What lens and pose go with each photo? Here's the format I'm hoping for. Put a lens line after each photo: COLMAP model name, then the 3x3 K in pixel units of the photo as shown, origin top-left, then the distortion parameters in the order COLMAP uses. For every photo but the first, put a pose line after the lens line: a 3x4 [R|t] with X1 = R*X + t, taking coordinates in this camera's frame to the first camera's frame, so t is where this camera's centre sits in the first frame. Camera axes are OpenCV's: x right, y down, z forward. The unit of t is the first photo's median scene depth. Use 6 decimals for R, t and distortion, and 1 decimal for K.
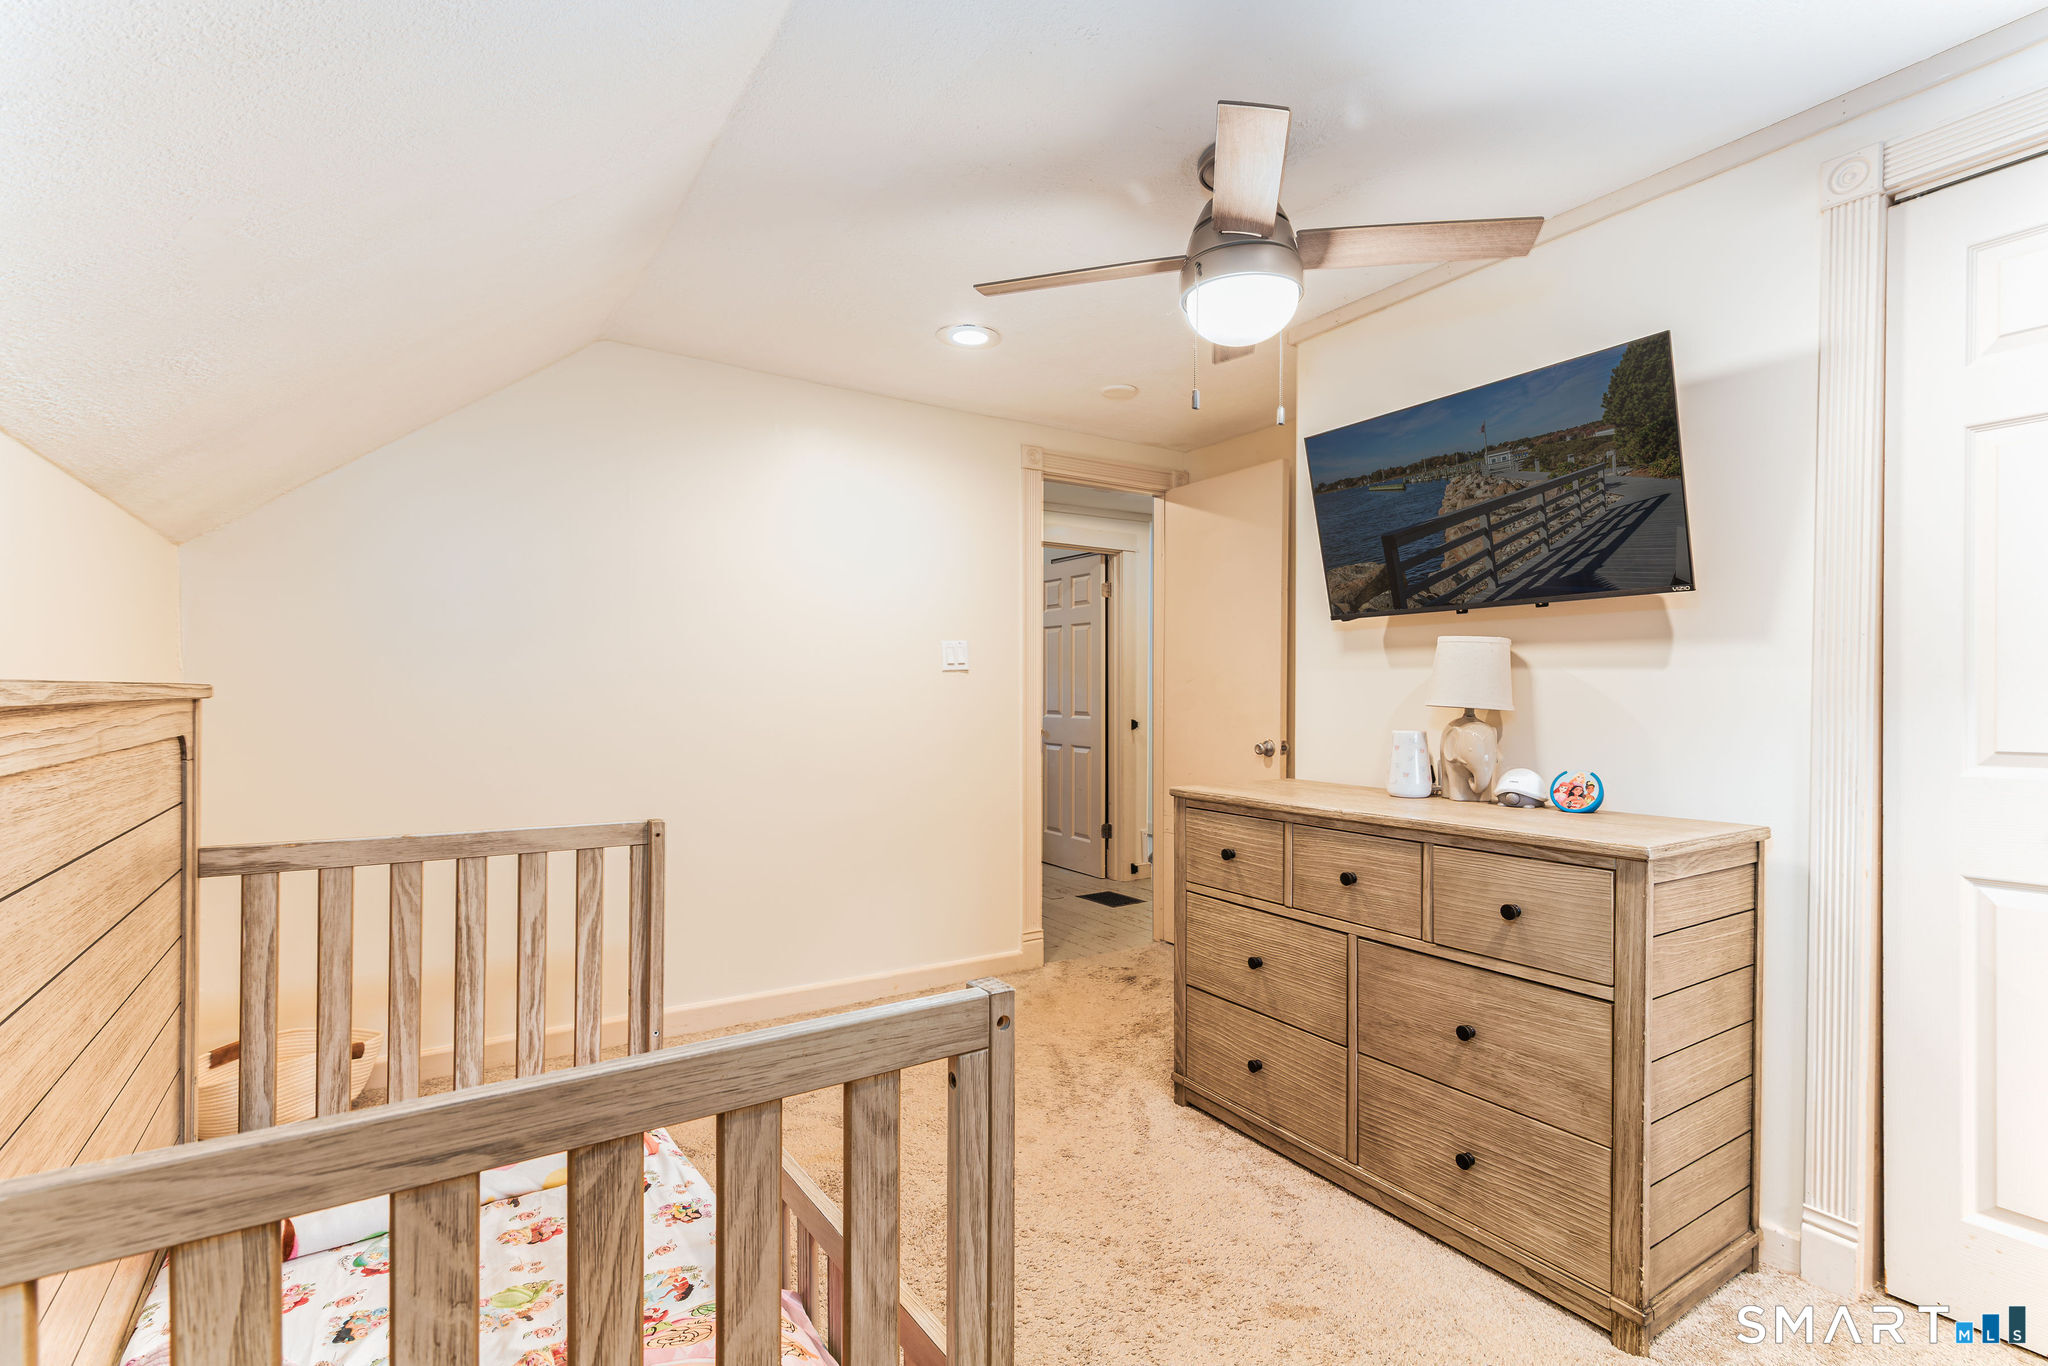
lens RADIAL K [[943.4, 0, 1026.2], [0, 943.4, 697.3], [0, 0, 1]] dist [0.013757, -0.001386]
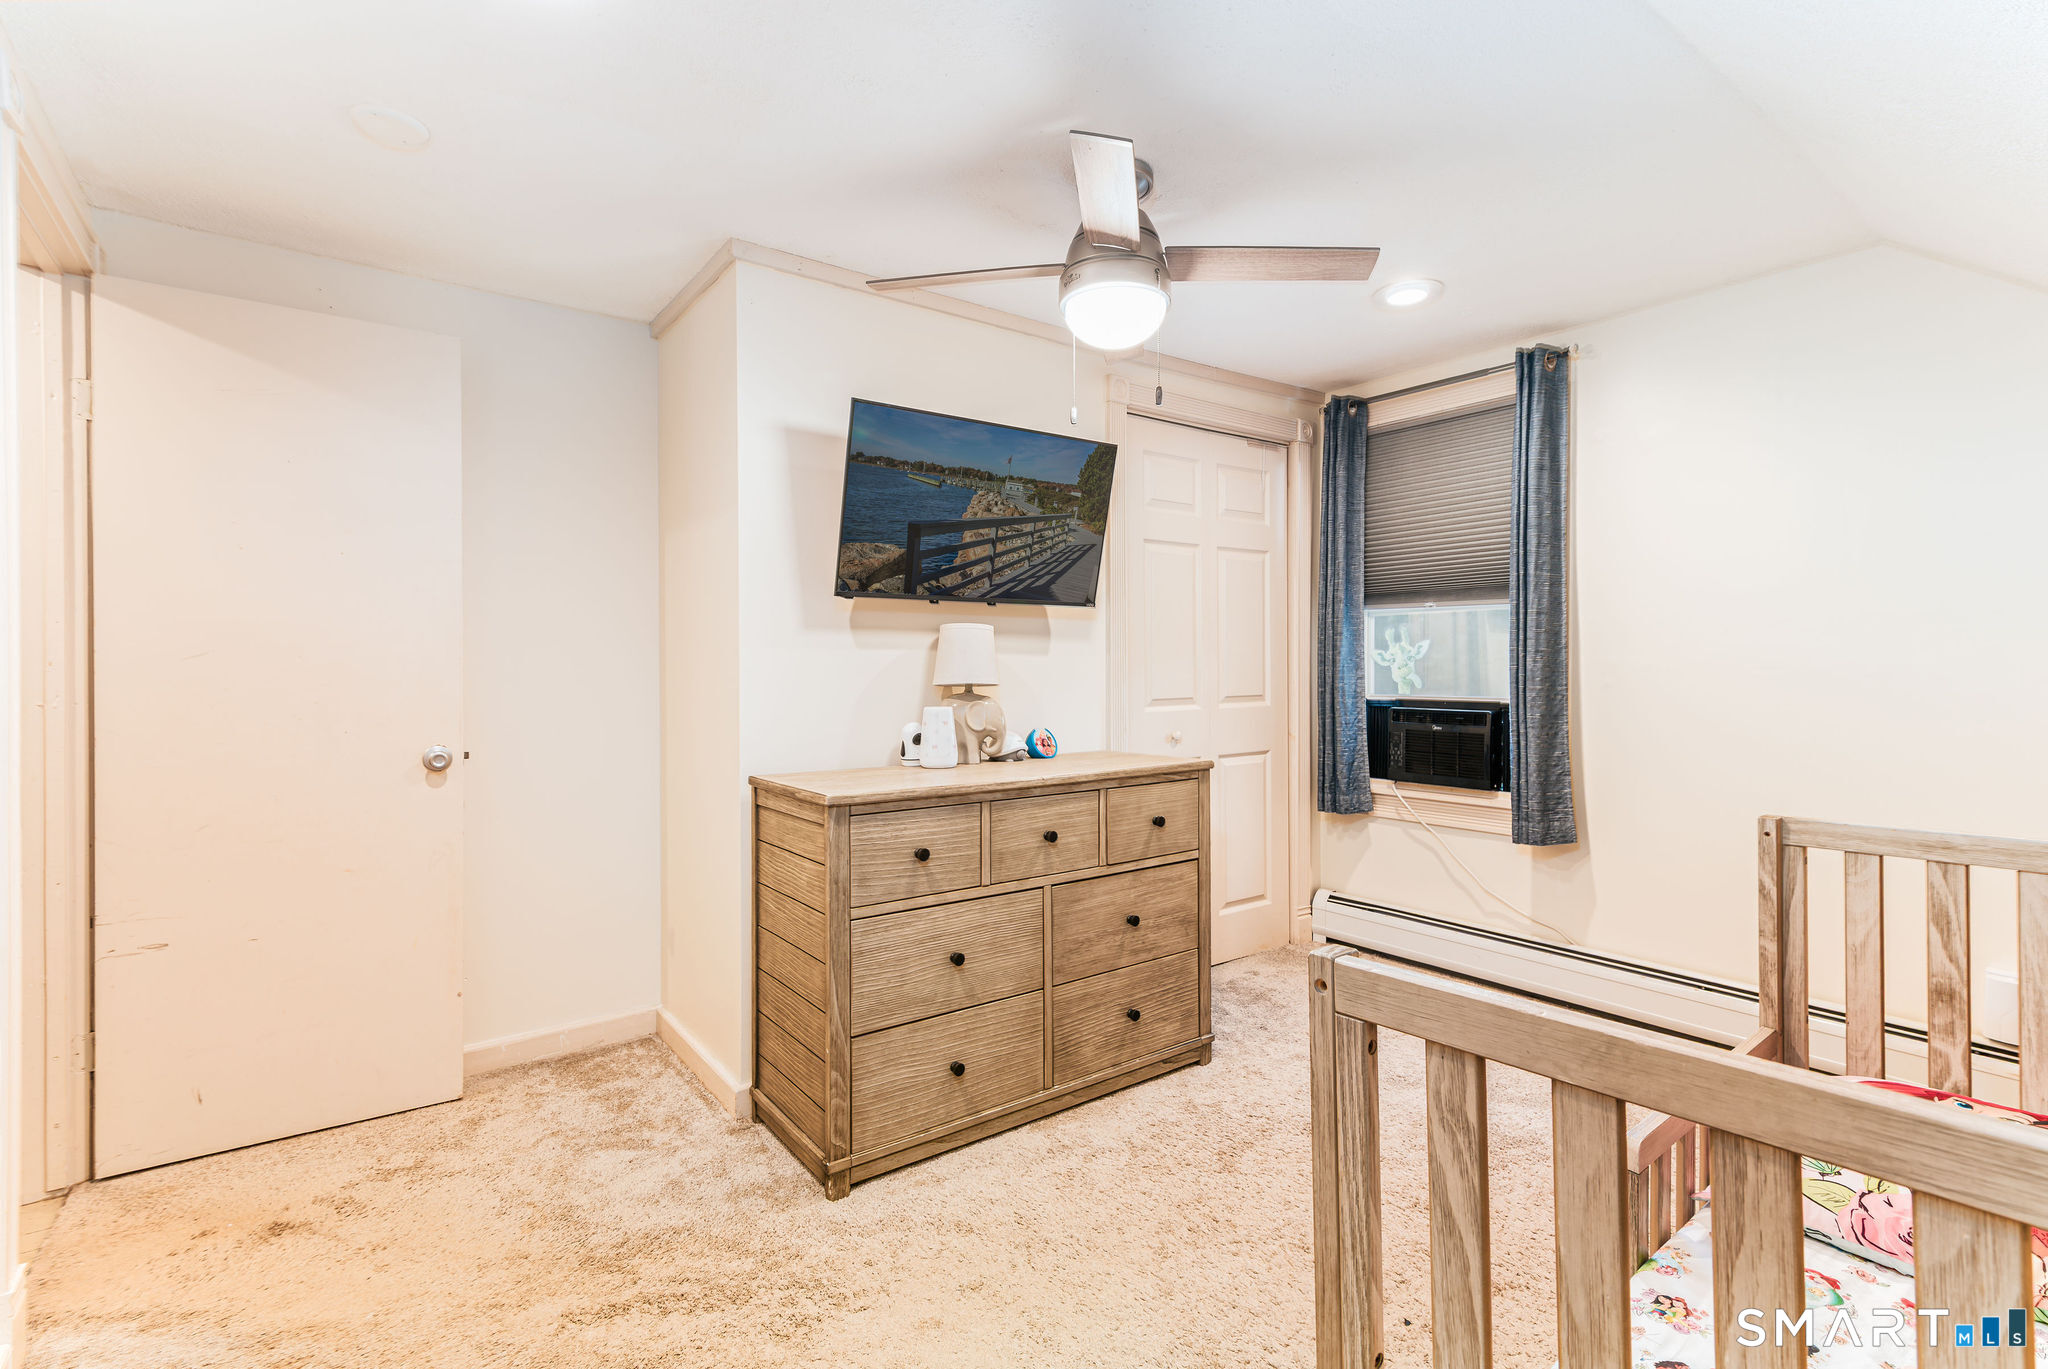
lens RADIAL K [[943.4, 0, 1028.8], [0, 943.4, 664.2], [0, 0, 1]] dist [0.013757, -0.001386]
pose [[-0.068413, 0.005706, 0.997641, -0.748904], [0.011225, 0.999925, -0.004950, -0.008426], [-0.997594, 0.010860, -0.068472, 1.049126]]
